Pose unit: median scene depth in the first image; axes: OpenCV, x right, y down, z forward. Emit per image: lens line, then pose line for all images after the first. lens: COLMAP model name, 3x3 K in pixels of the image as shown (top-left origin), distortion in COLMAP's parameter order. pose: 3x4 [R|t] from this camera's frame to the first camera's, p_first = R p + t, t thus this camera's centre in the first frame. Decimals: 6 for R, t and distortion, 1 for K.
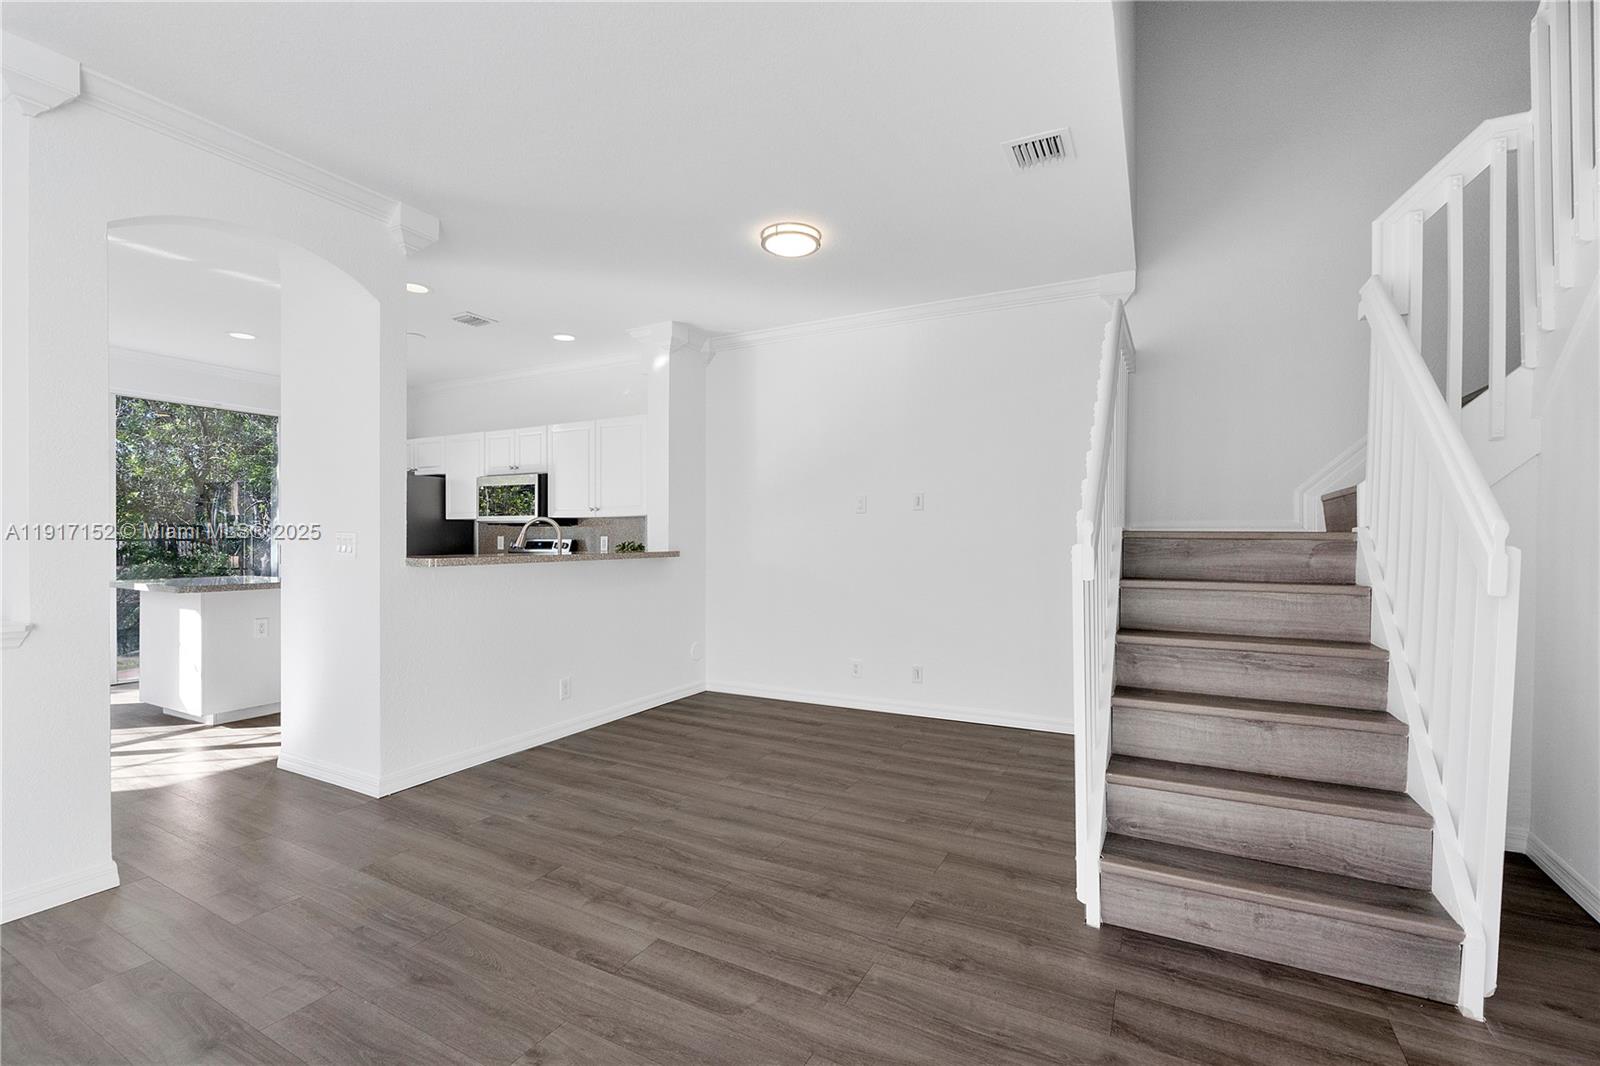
lens RADIAL K [[696.5, 0, 805.2], [0, 696.5, 535.1], [0, 0, 1]] dist [-0.004101, -0.001135]
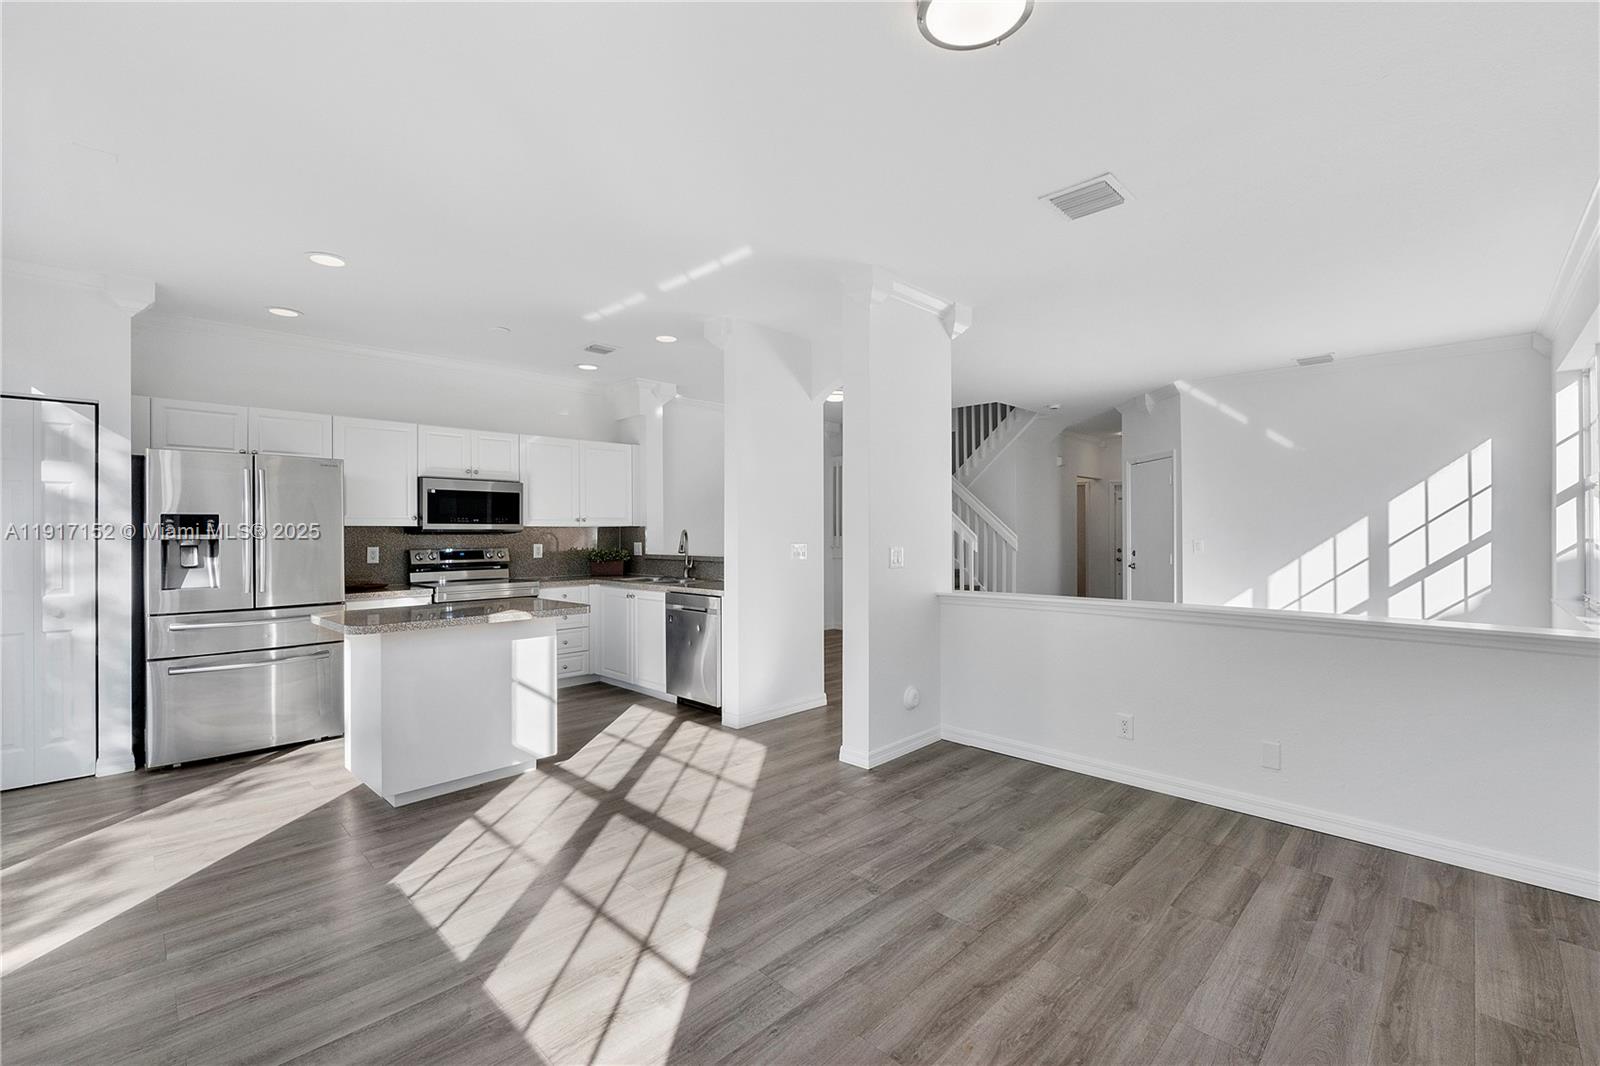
lens RADIAL K [[696.5, 0, 803.6], [0, 696.5, 532.9], [0, 0, 1]] dist [-0.004101, -0.001135]
pose [[0.270567, -0.005661, 0.962684, -1.227532], [0.002588, 0.999983, 0.005153, -0.020476], [-0.962698, 0.001097, 0.270578, 0.337638]]
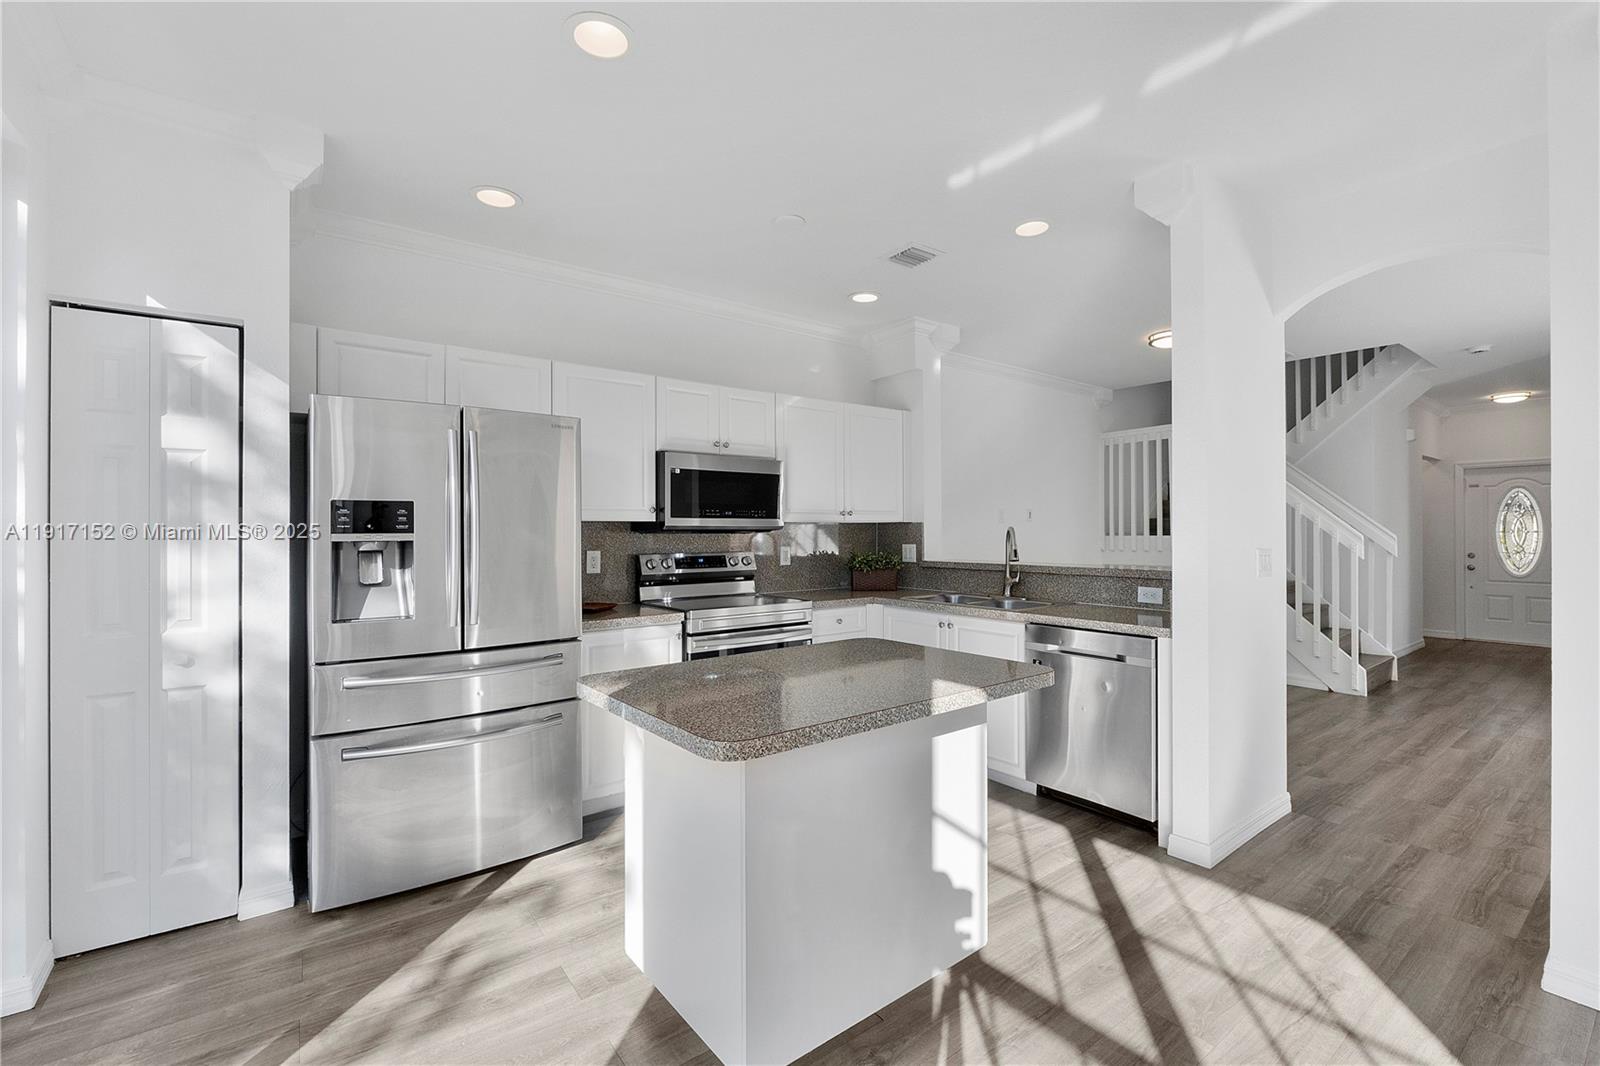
lens RADIAL K [[696.5, 0, 794.5], [0, 696.5, 530.0], [0, 0, 1]] dist [-0.004101, -0.001135]
pose [[0.411175, -0.004208, 0.911547, -1.017951], [0.001304, 0.999991, 0.004028, -0.020346], [-0.911555, -0.000468, 0.411177, 0.689390]]
